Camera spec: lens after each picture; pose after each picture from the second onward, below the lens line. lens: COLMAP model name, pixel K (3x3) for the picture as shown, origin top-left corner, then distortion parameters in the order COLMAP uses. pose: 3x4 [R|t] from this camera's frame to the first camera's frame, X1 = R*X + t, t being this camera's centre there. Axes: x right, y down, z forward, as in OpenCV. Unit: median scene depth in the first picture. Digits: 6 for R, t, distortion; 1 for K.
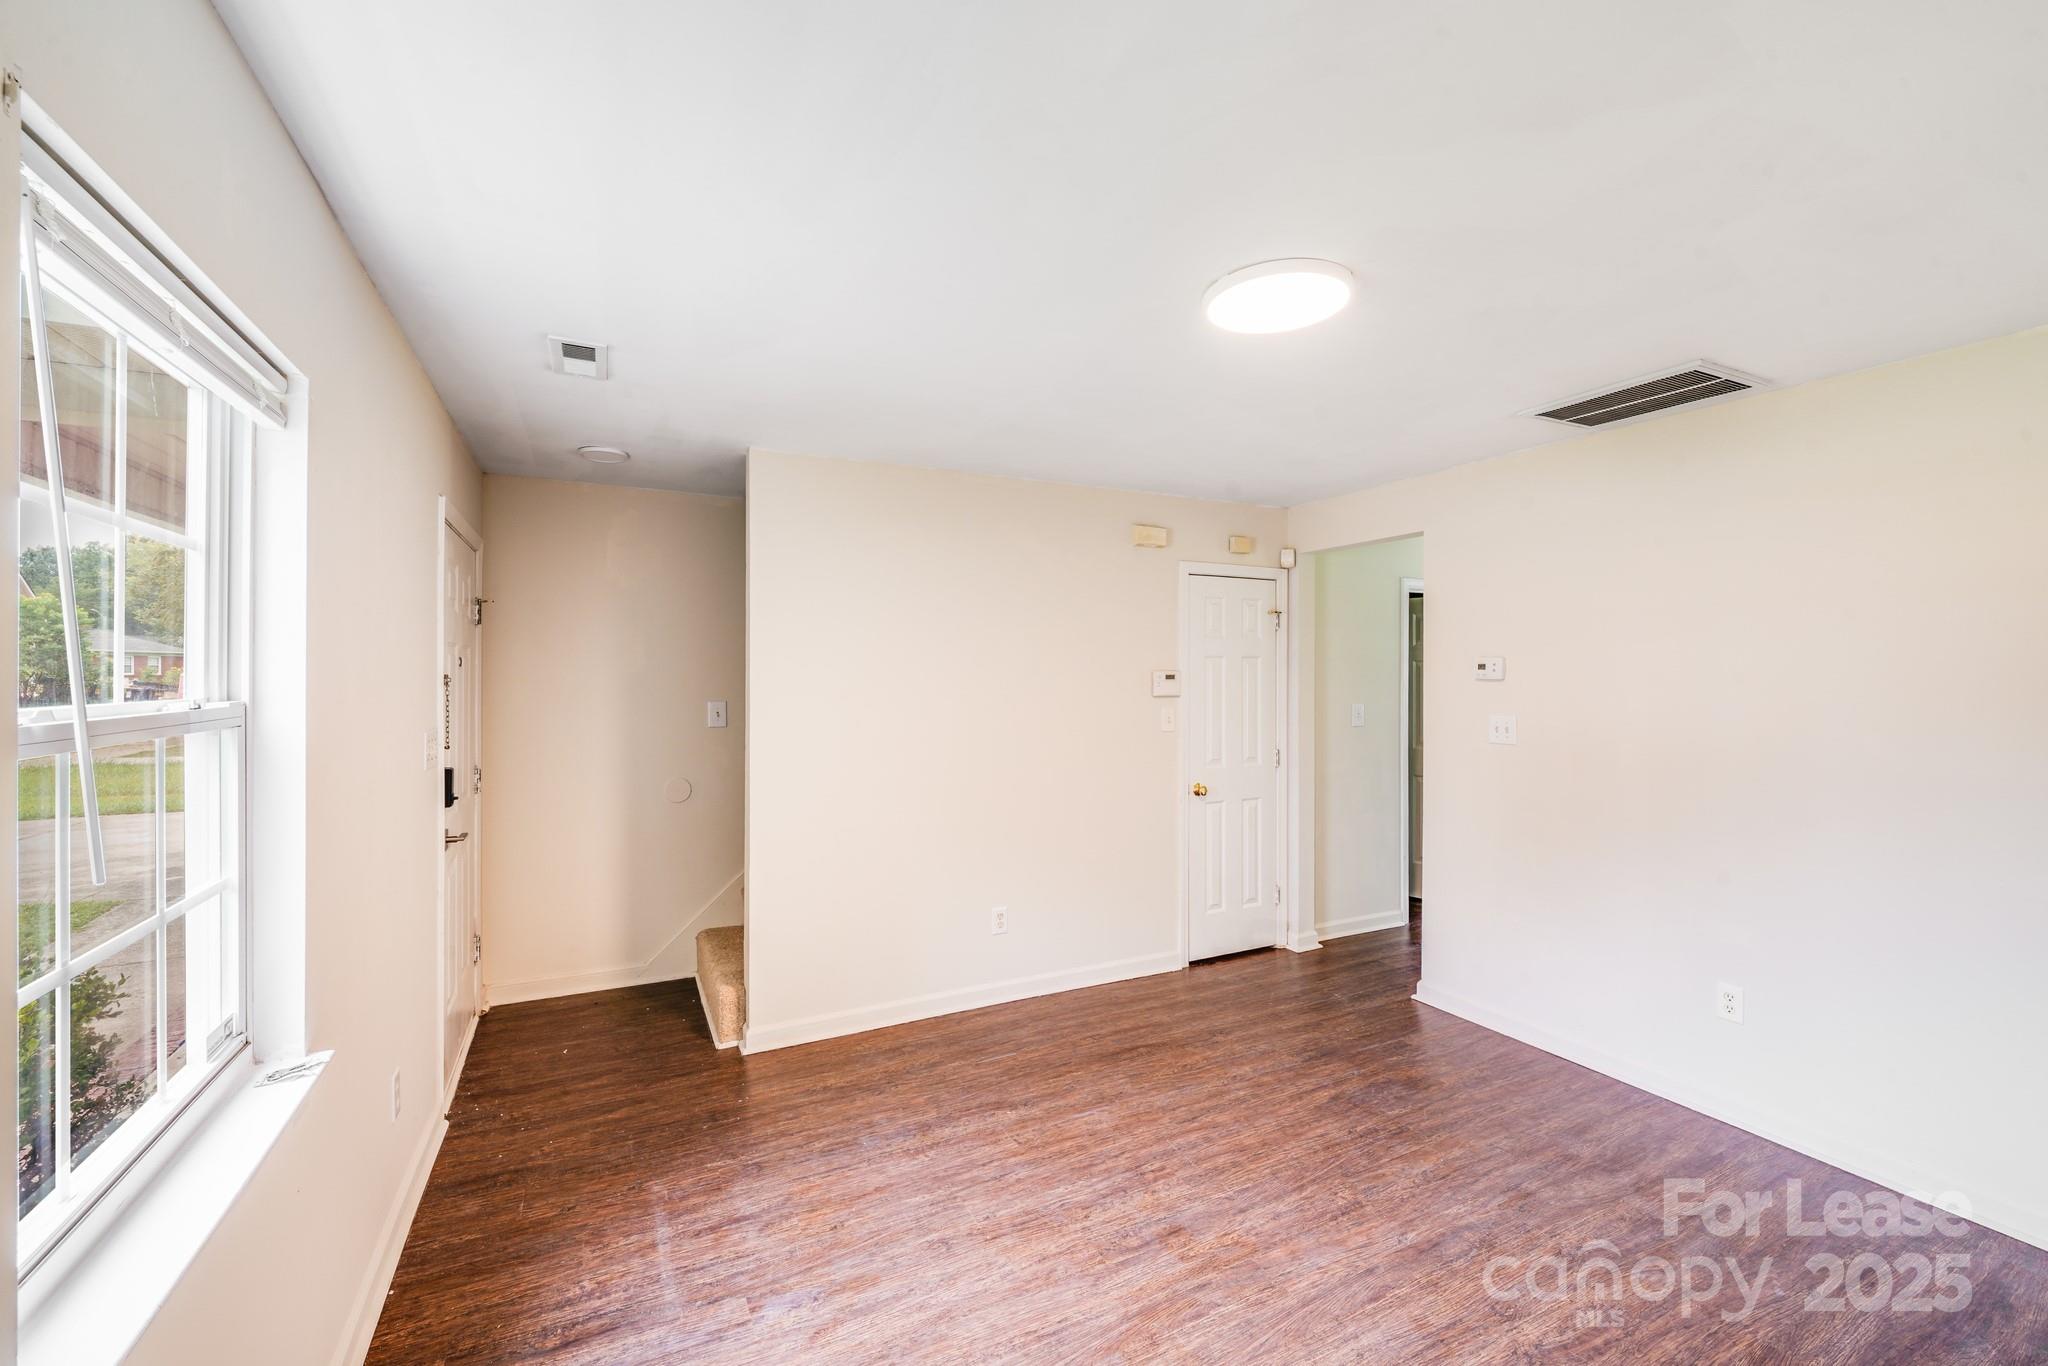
lens RADIAL K [[851.1, 0, 1028.1], [0, 851.1, 677.6], [0, 0, 1]] dist [0.000561, -0.000085]
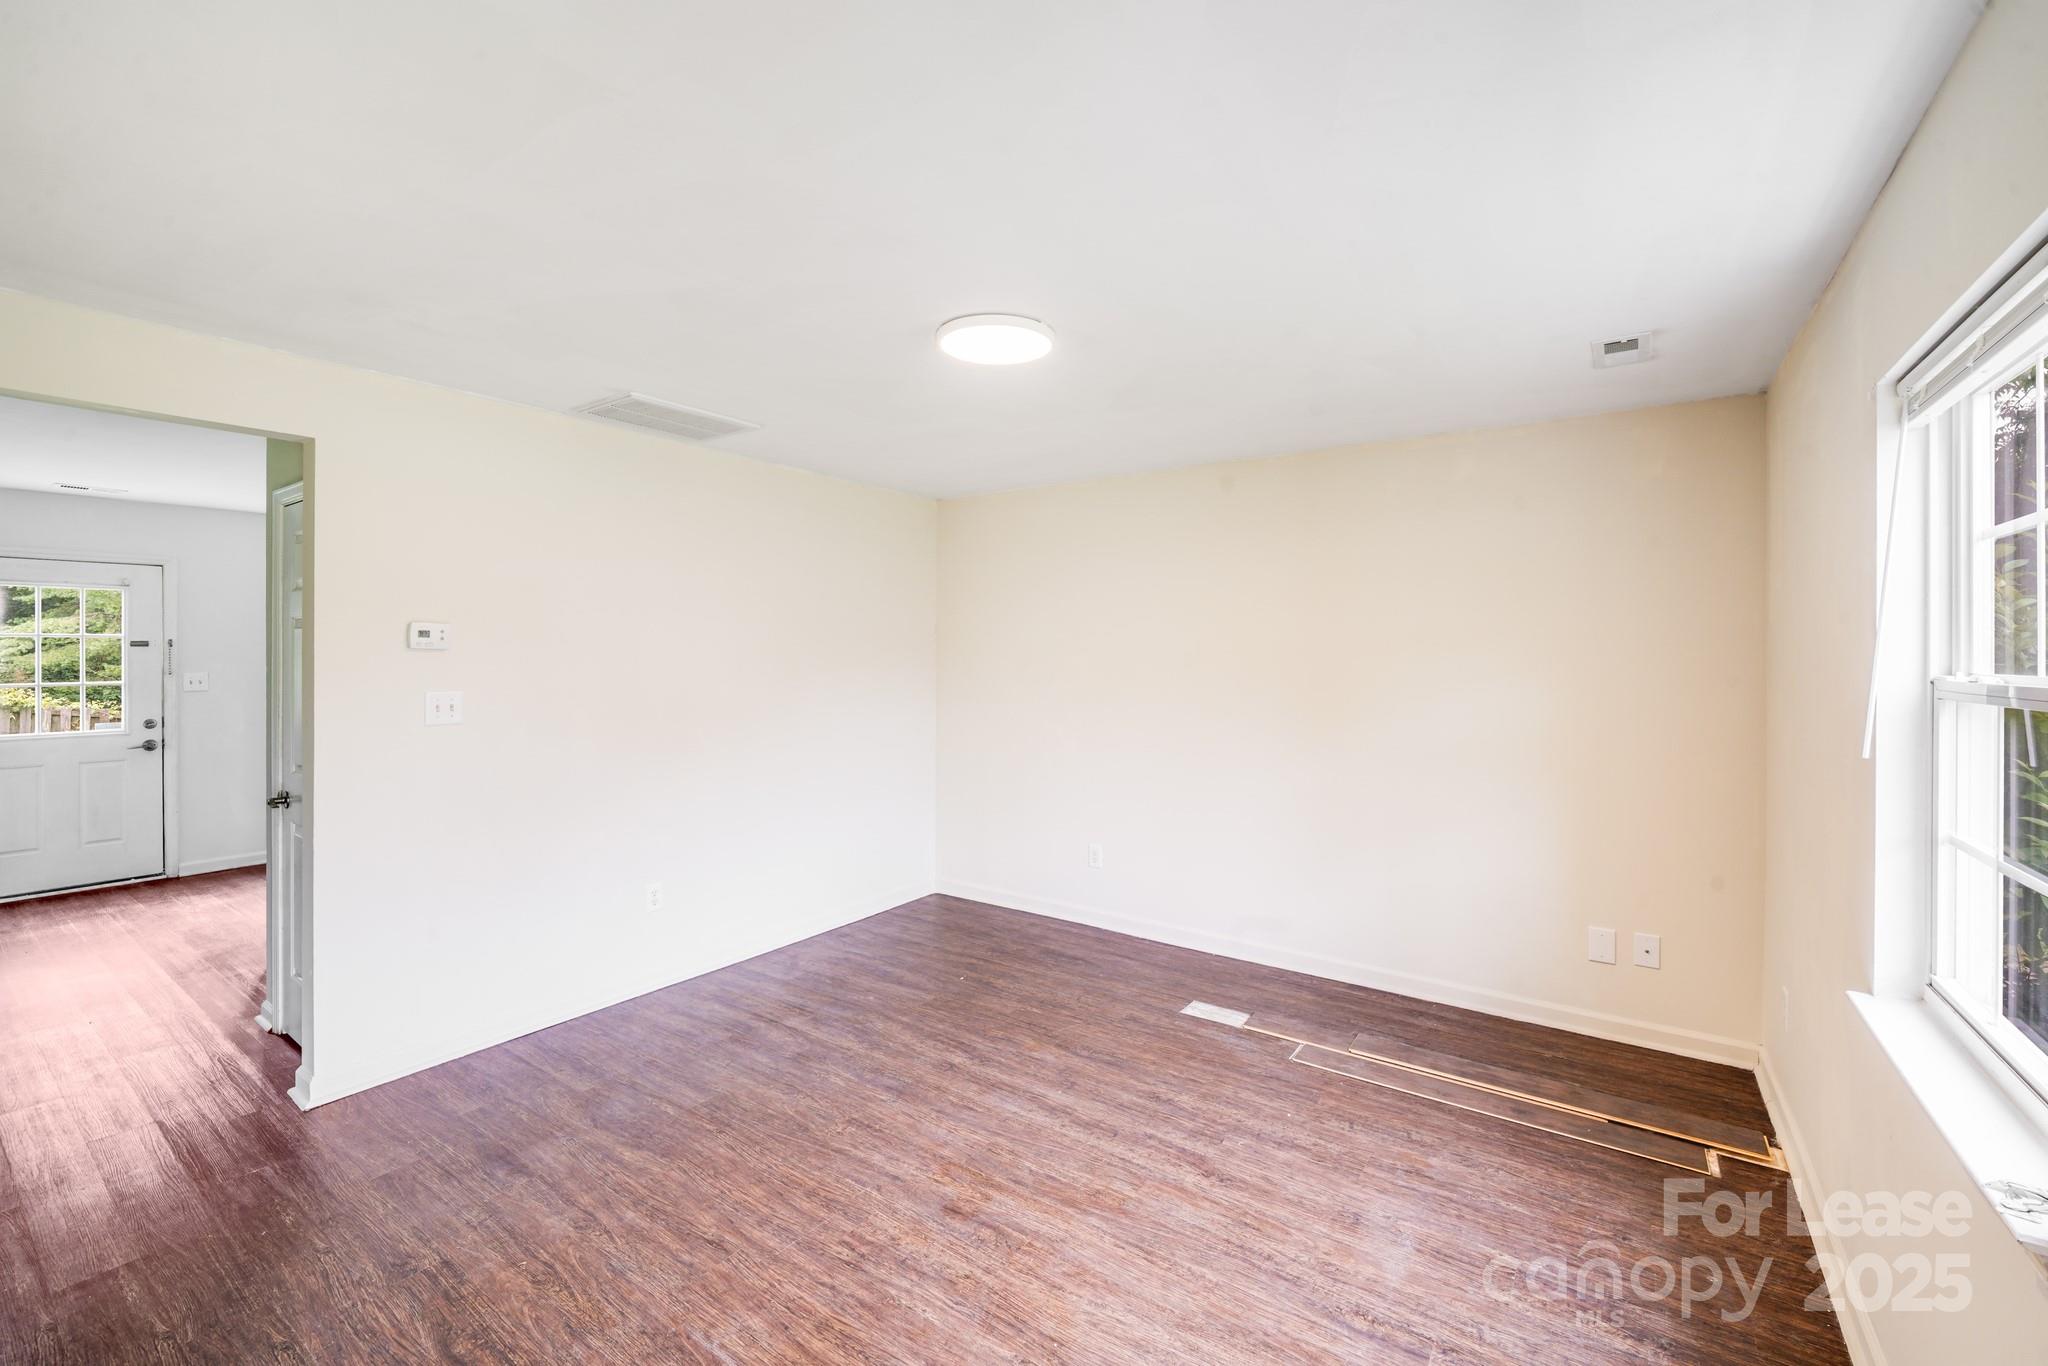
lens RADIAL K [[845.7, 0, 1018.1], [0, 845.7, 650.4], [0, 0, 1]] dist [-0.001338, -0.000128]
pose [[-0.464108, -0.003364, 0.885772, -0.746104], [-0.003908, 0.999991, 0.001750, -0.001466], [-0.885770, -0.002650, -0.464117, 1.422578]]
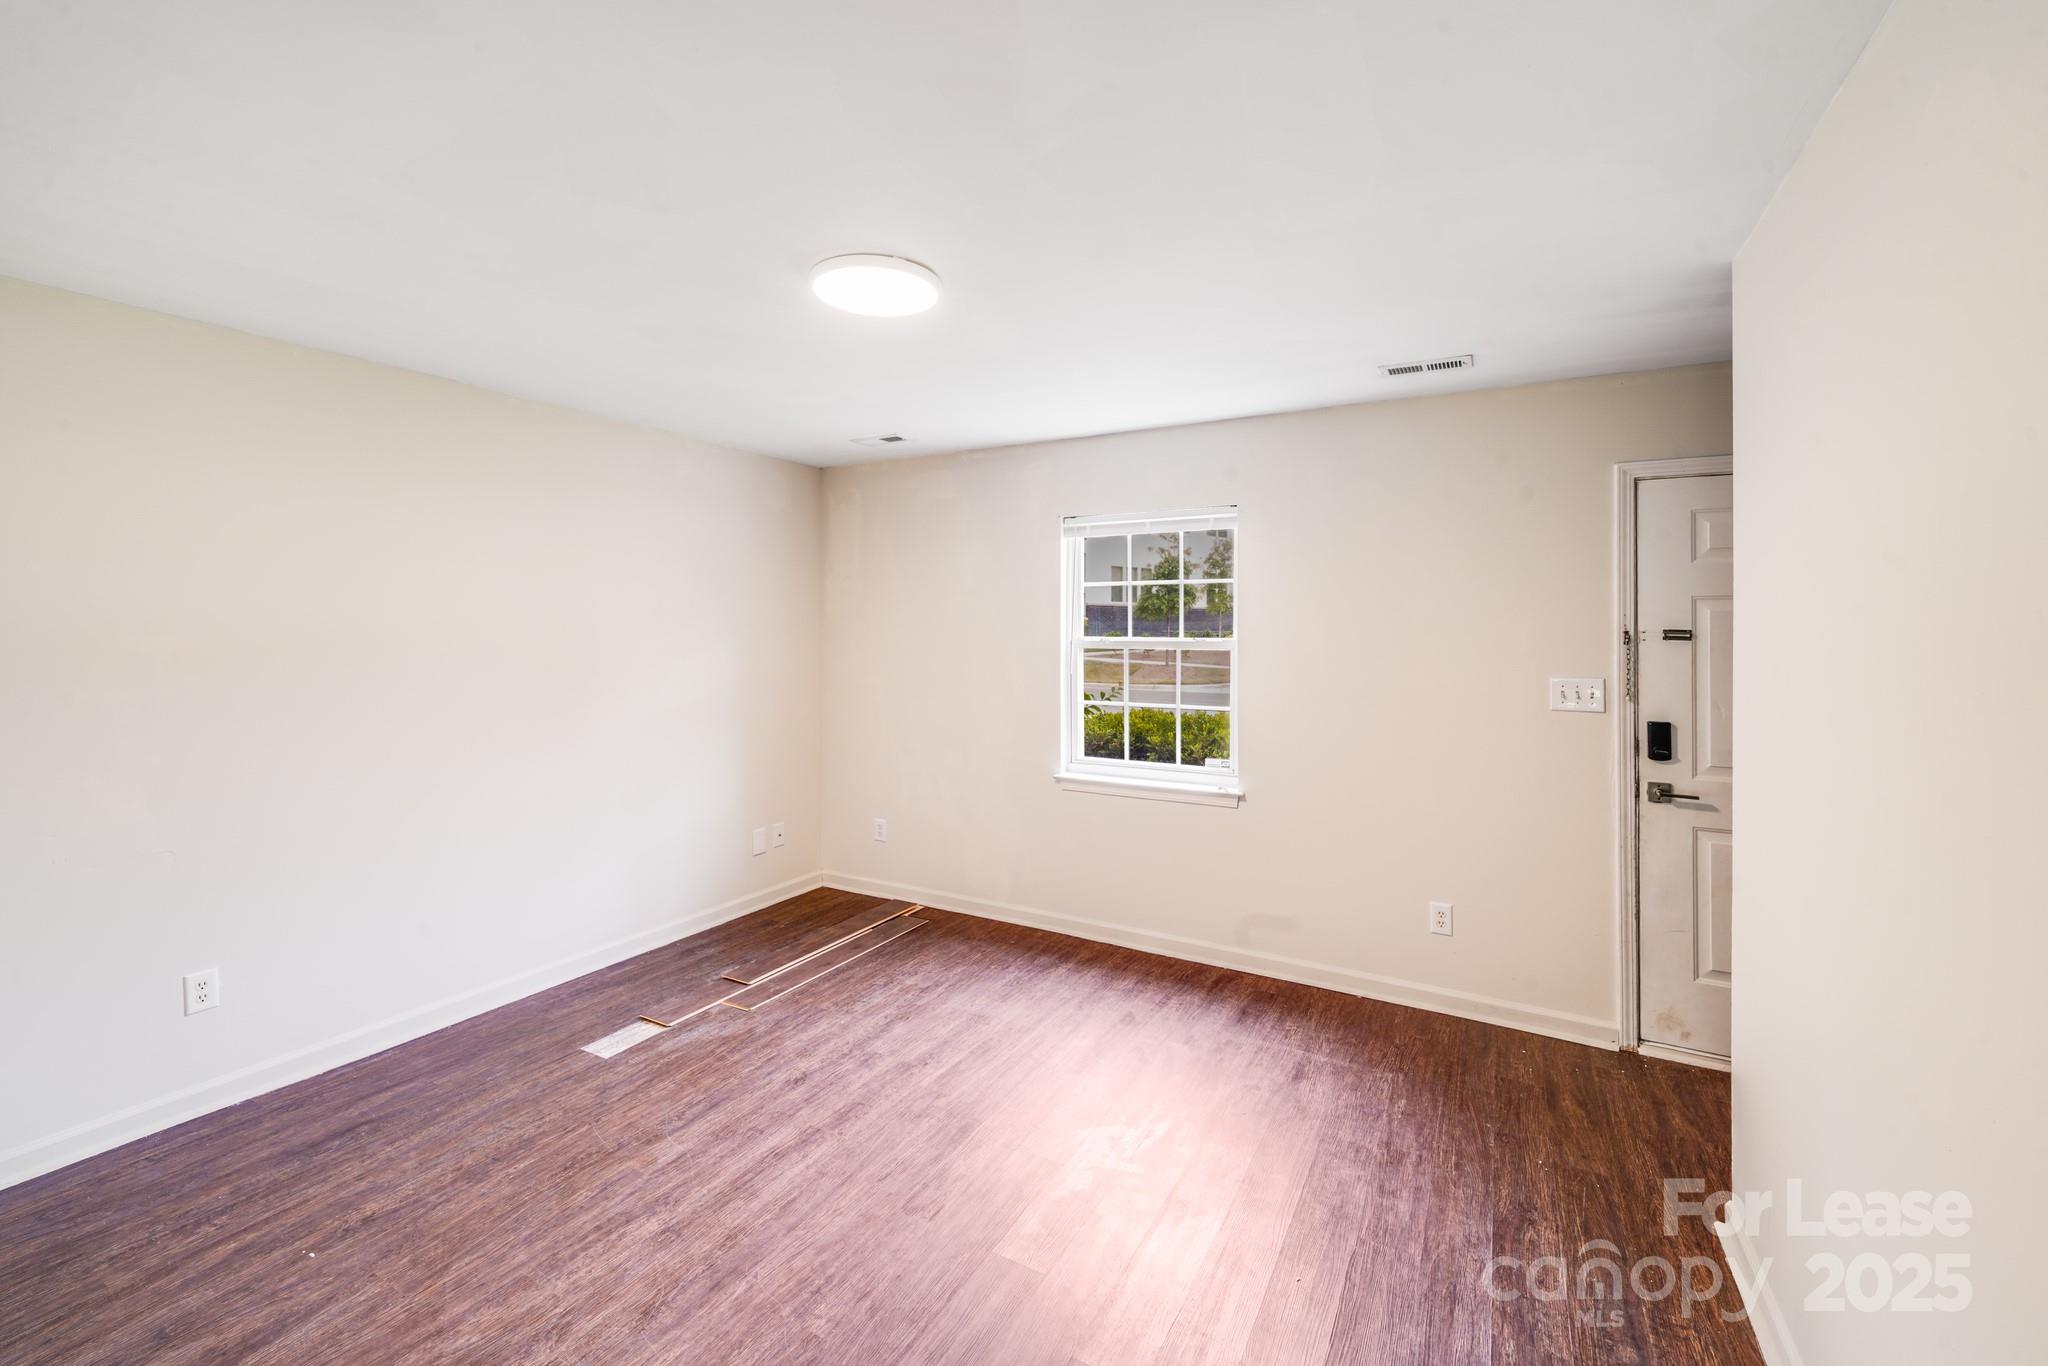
lens RADIAL K [[860.0, 0, 1014.8], [0, 860.0, 610.1], [0, 0, 1]] dist [0.001256, -0.000262]
pose [[-0.834497, -0.023589, -0.550508, 0.717987], [-0.011248, 0.999604, -0.025782, 0.004724], [0.550898, -0.015323, -0.834432, 1.895617]]
